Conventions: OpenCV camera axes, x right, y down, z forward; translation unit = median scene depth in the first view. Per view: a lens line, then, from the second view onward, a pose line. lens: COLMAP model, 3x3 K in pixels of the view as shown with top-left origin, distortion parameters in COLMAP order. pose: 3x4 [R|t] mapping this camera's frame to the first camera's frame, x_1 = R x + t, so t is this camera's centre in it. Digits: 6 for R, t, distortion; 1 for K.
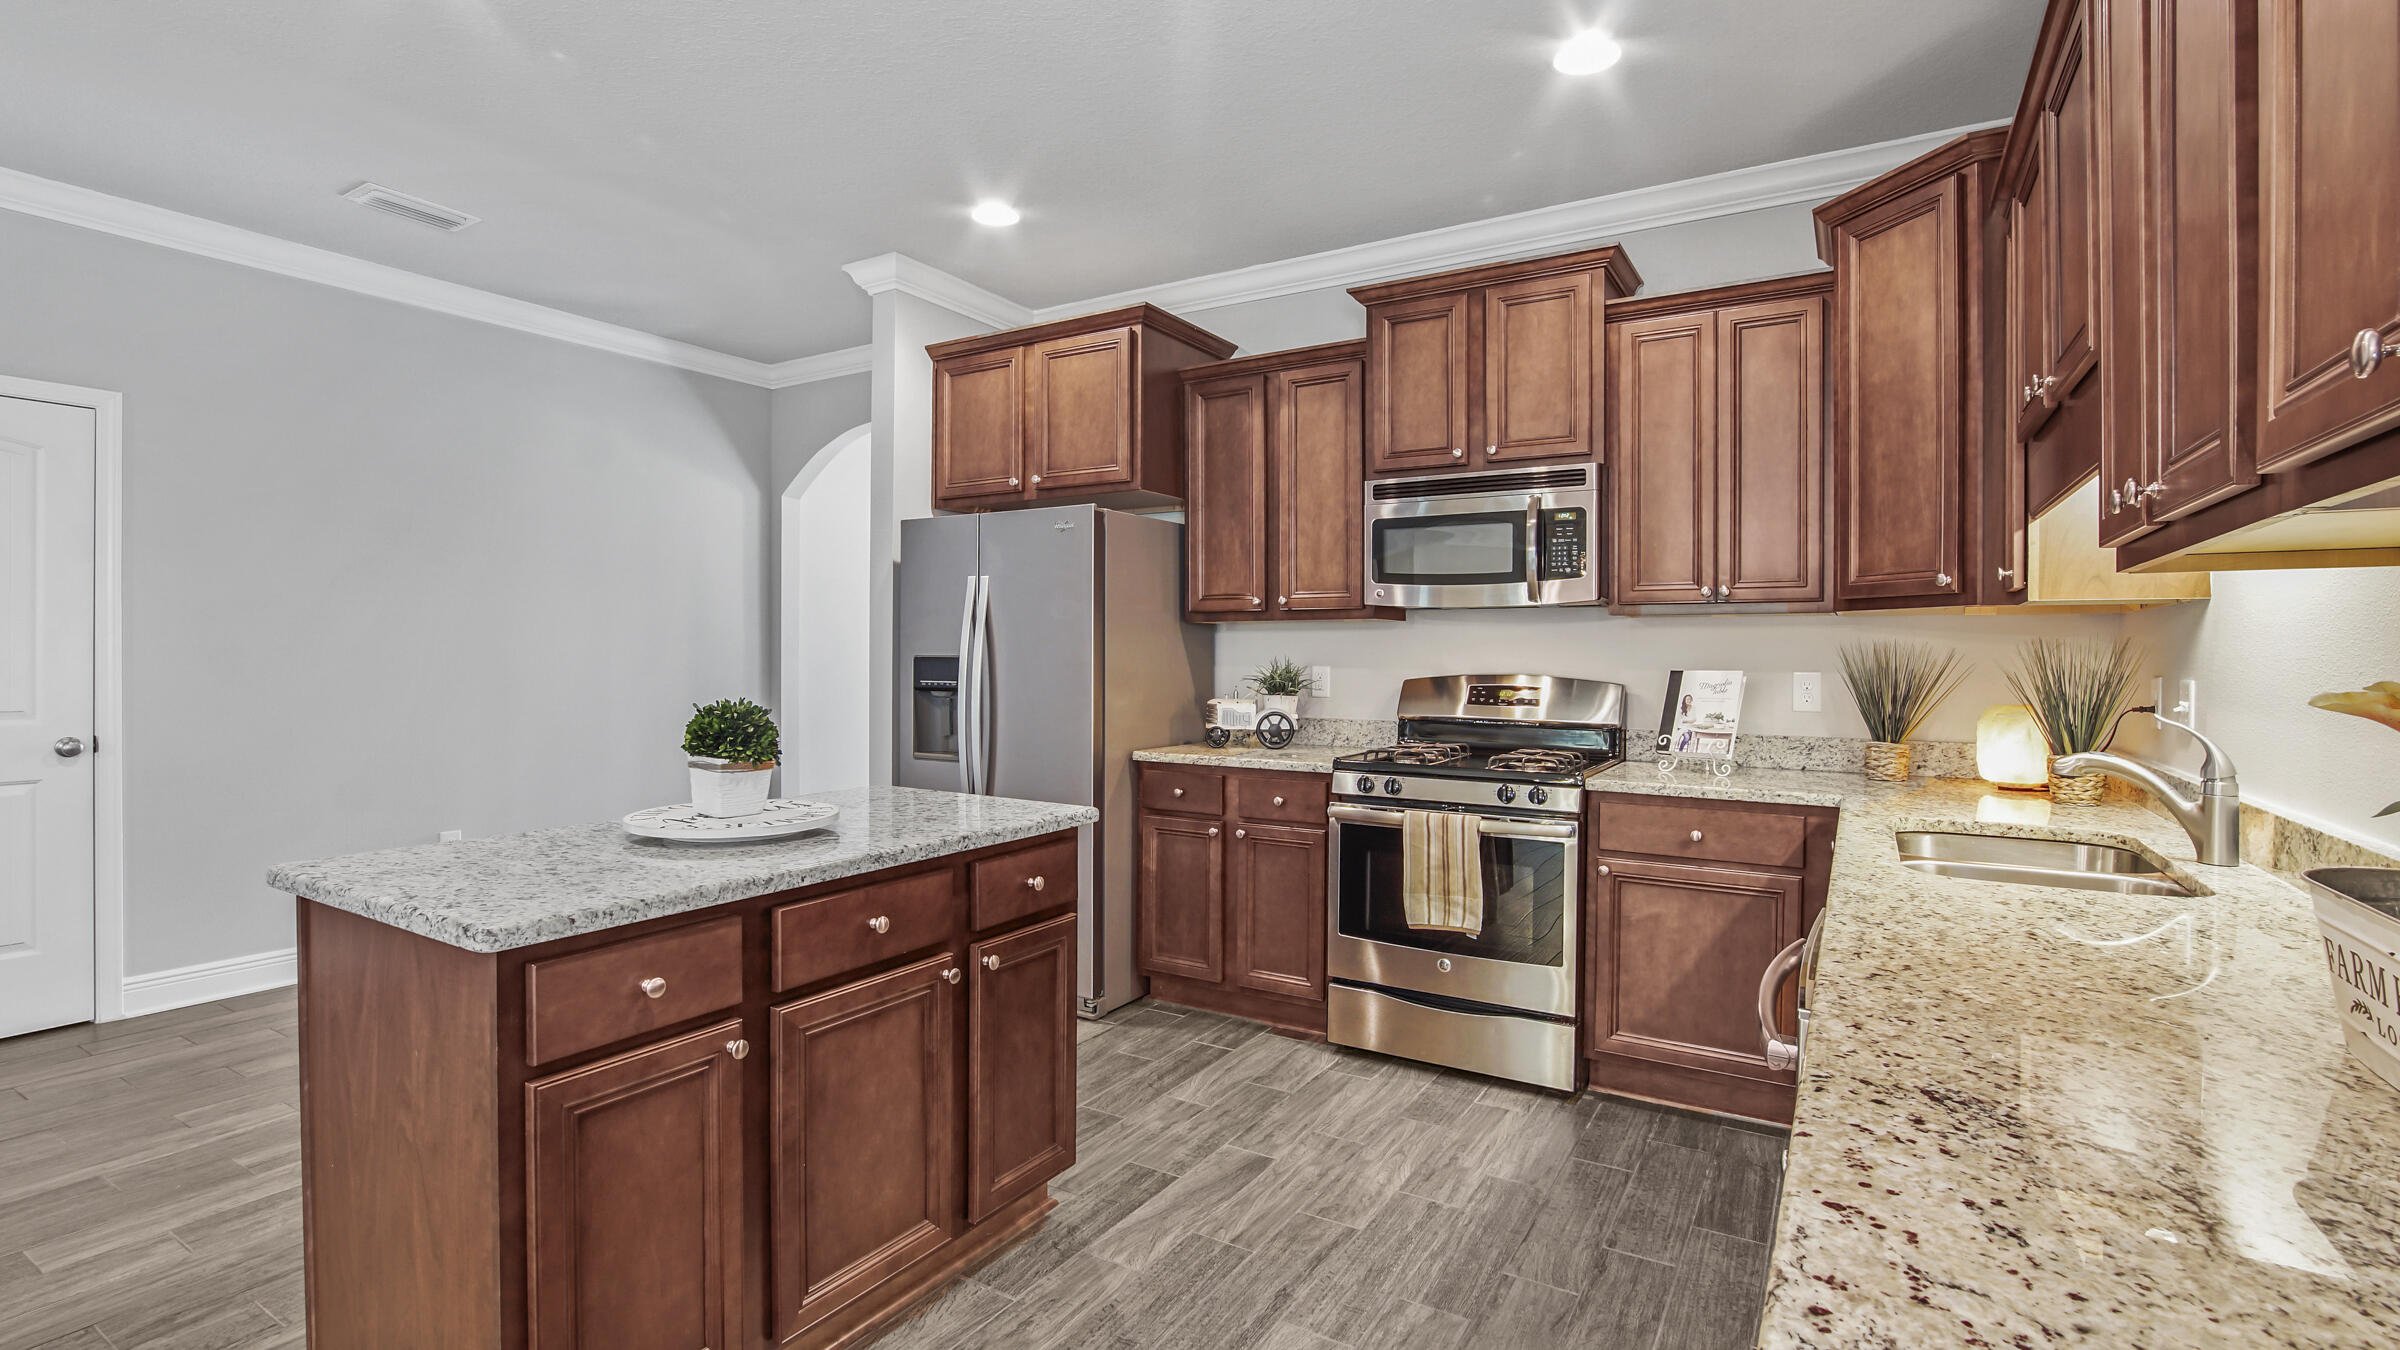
lens RADIAL K [[1082.1, 0, 1200.0], [0, 1082.1, 675.0], [0, 0, 1]] dist [-0.030616, -0.000044]
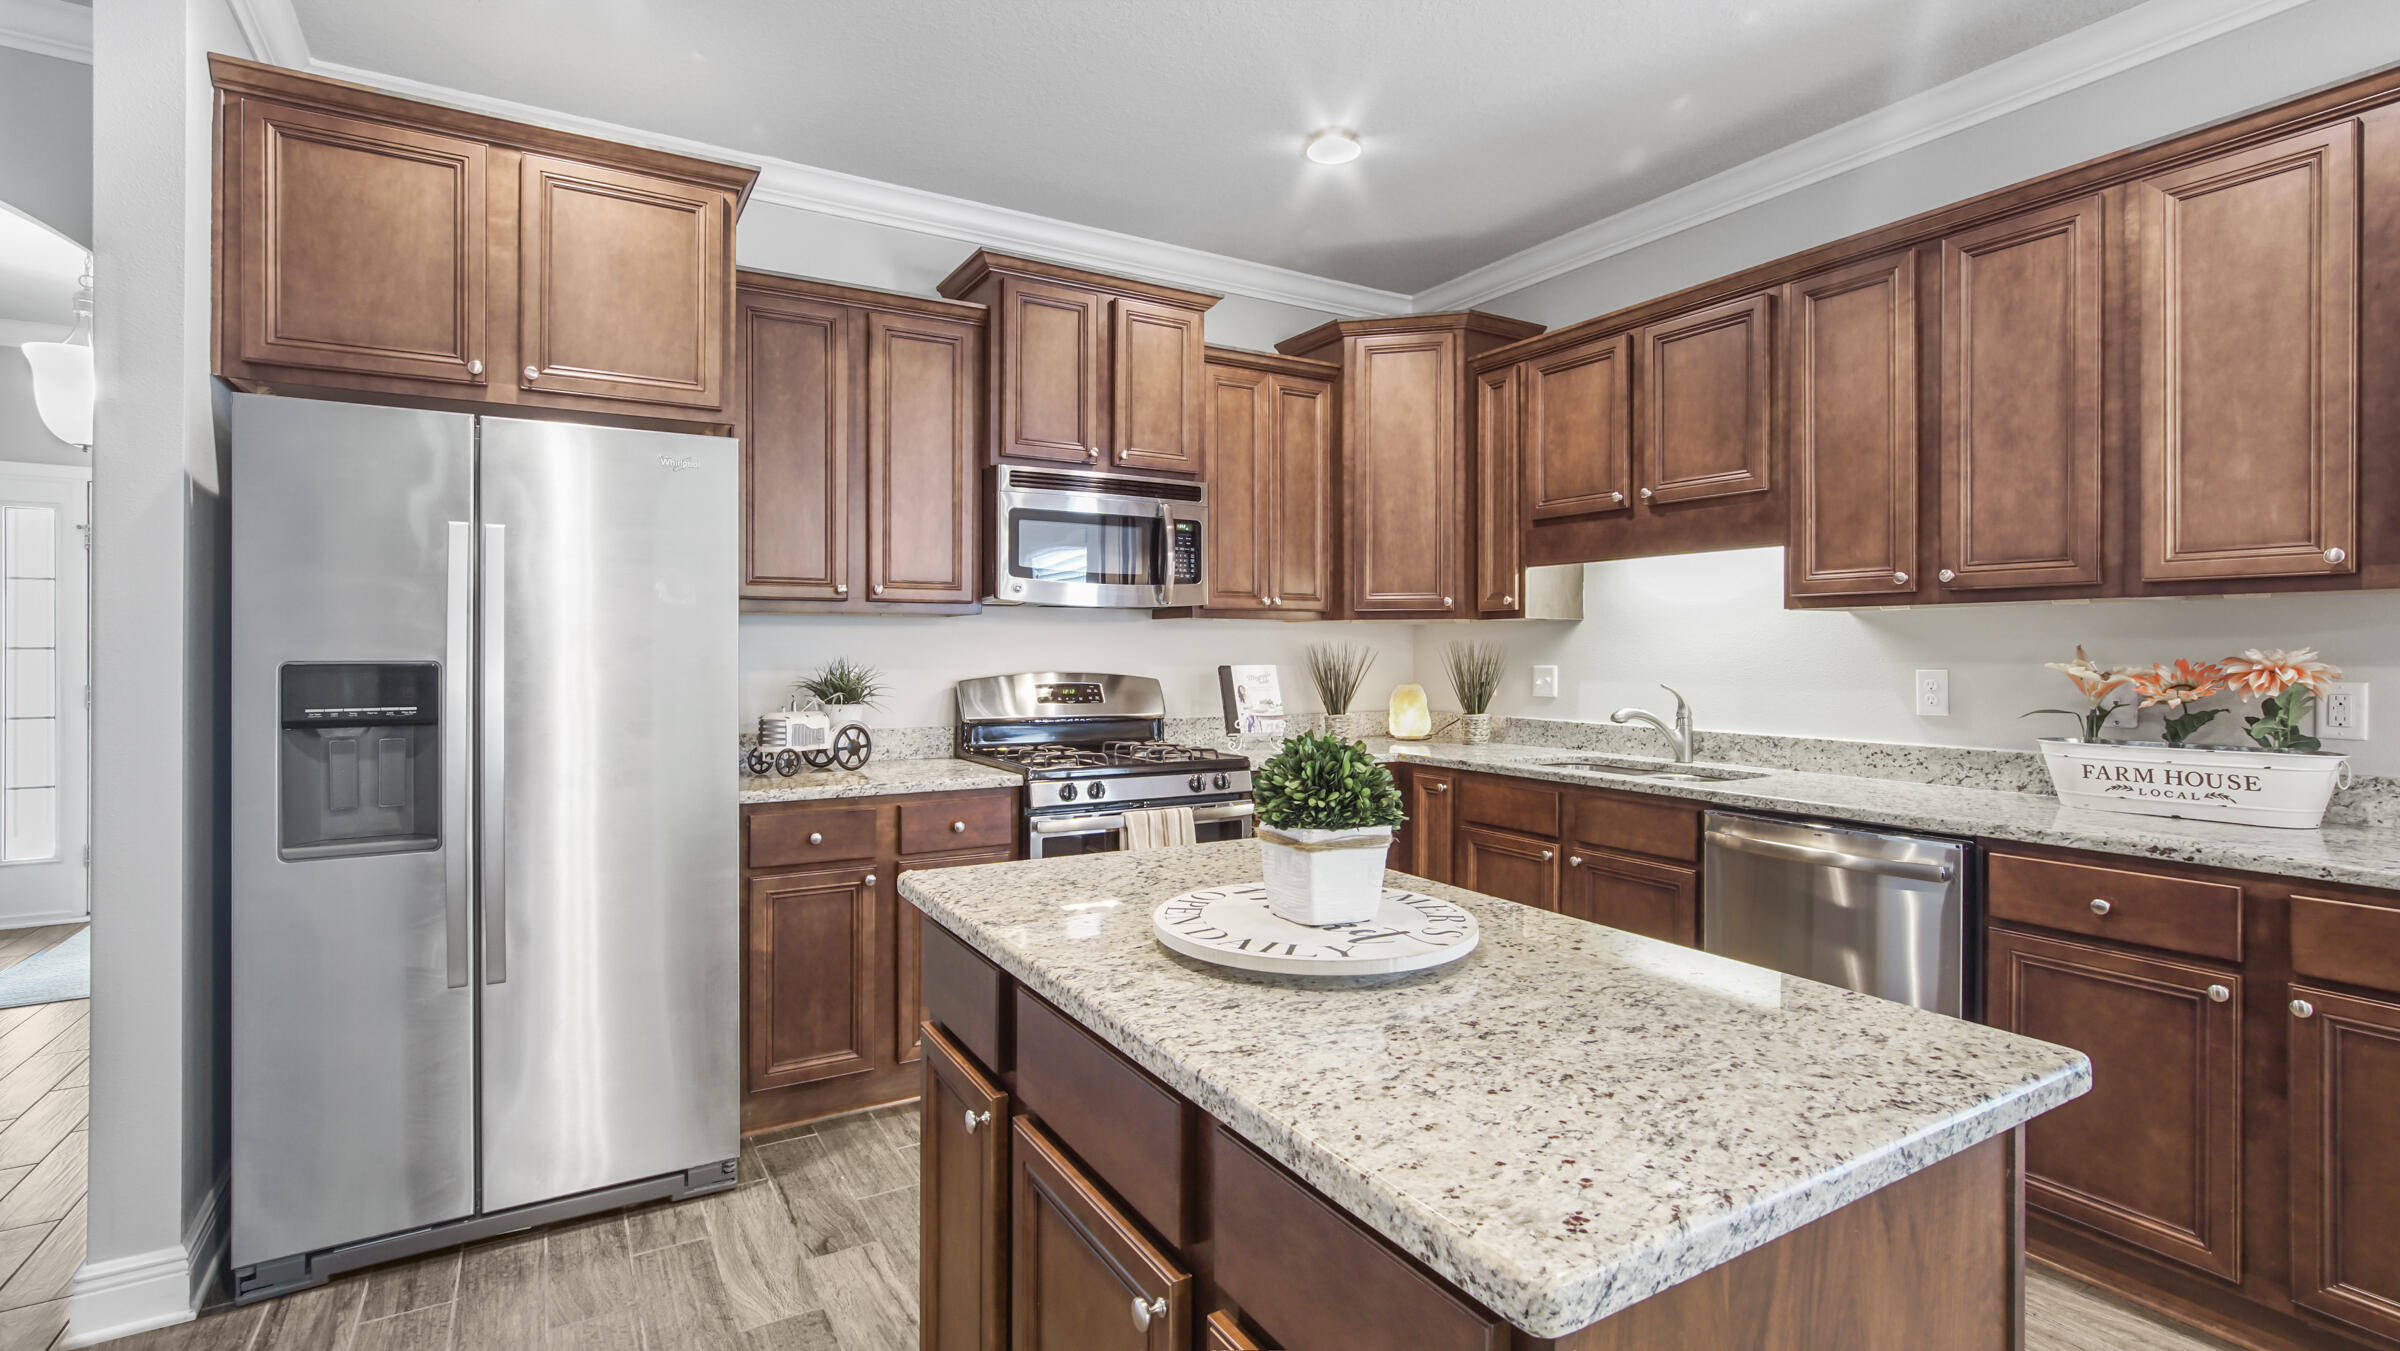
lens RADIAL K [[1113.0, 0, 1207.8], [0, 1113.0, 652.2], [0, 0, 1]] dist [-0.003470, -0.000410]
pose [[0.465619, -0.006784, 0.884959, -0.610183], [0.017086, 0.999853, -0.001325, -0.016372], [-0.884820, 0.015737, 0.465667, 0.415680]]
